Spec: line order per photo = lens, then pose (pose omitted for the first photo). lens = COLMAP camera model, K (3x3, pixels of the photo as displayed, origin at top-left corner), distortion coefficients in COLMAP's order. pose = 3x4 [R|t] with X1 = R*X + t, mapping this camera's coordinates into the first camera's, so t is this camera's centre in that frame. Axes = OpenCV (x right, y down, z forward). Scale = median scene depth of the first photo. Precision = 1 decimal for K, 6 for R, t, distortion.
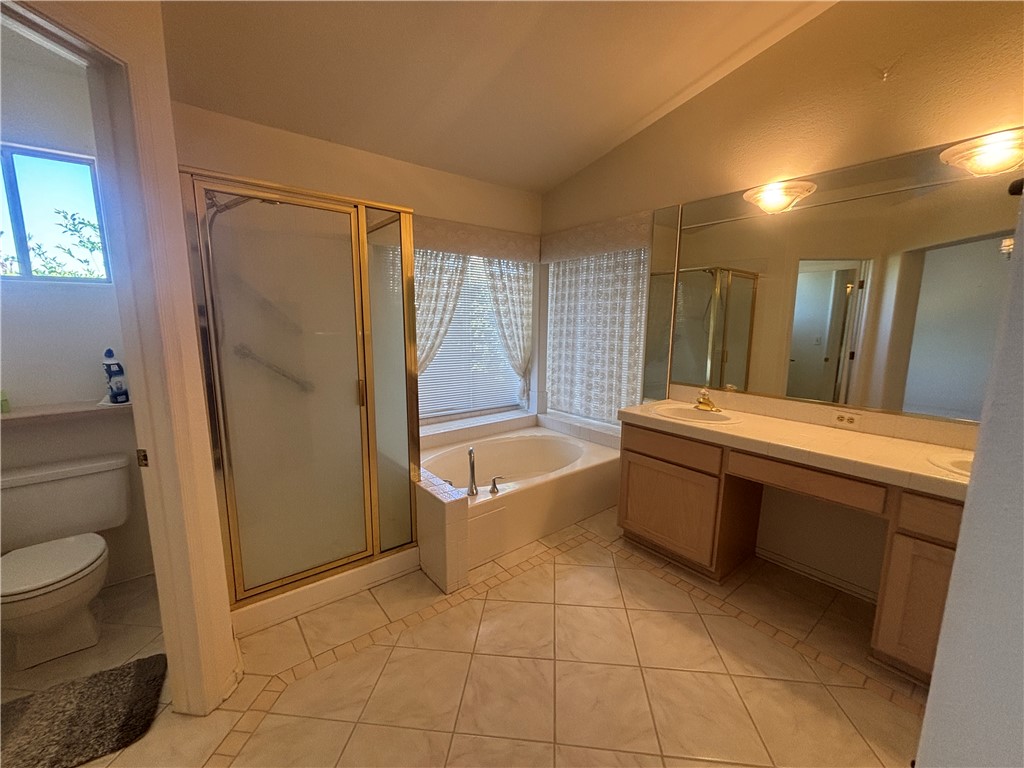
lens RADIAL K [[408.5, 0, 512.0], [0, 408.5, 384.0], [0, 0, 1]] dist [-0.000462, -0.001035]
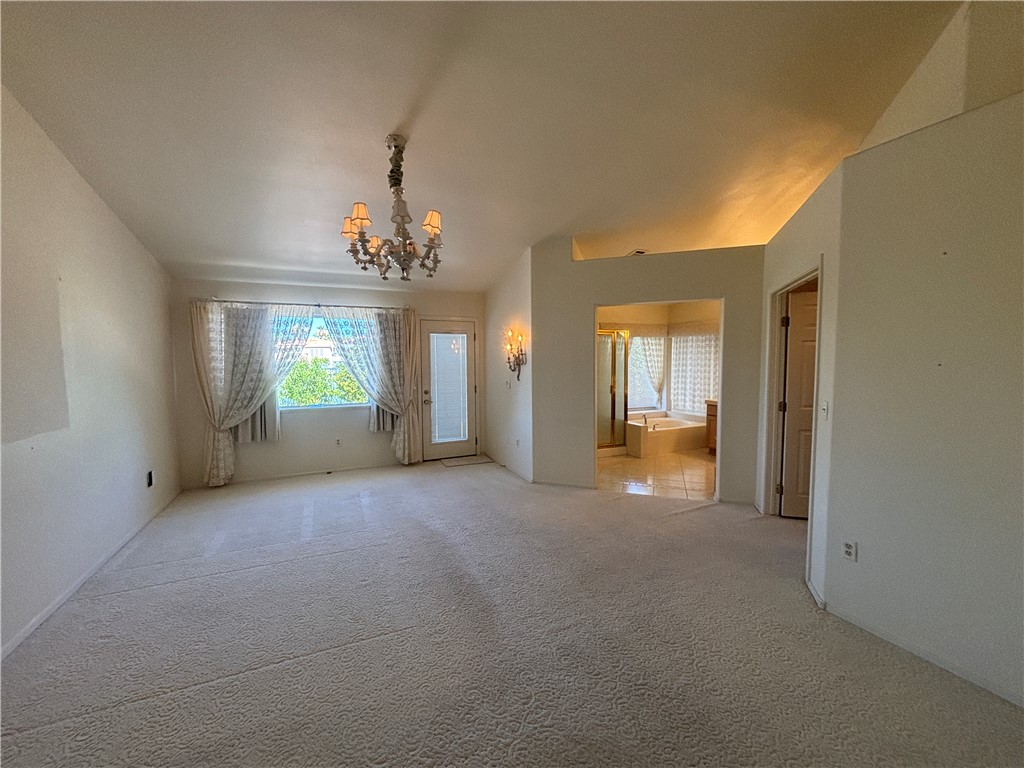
lens RADIAL K [[408.5, 0, 512.0], [0, 408.5, 384.0], [0, 0, 1]] dist [-0.000462, -0.001035]
pose [[0.968941, 0.000236, -0.247290, -0.180566], [-0.024065, 0.995343, -0.093340, 0.151942], [0.246117, 0.096392, 0.964435, -1.153679]]
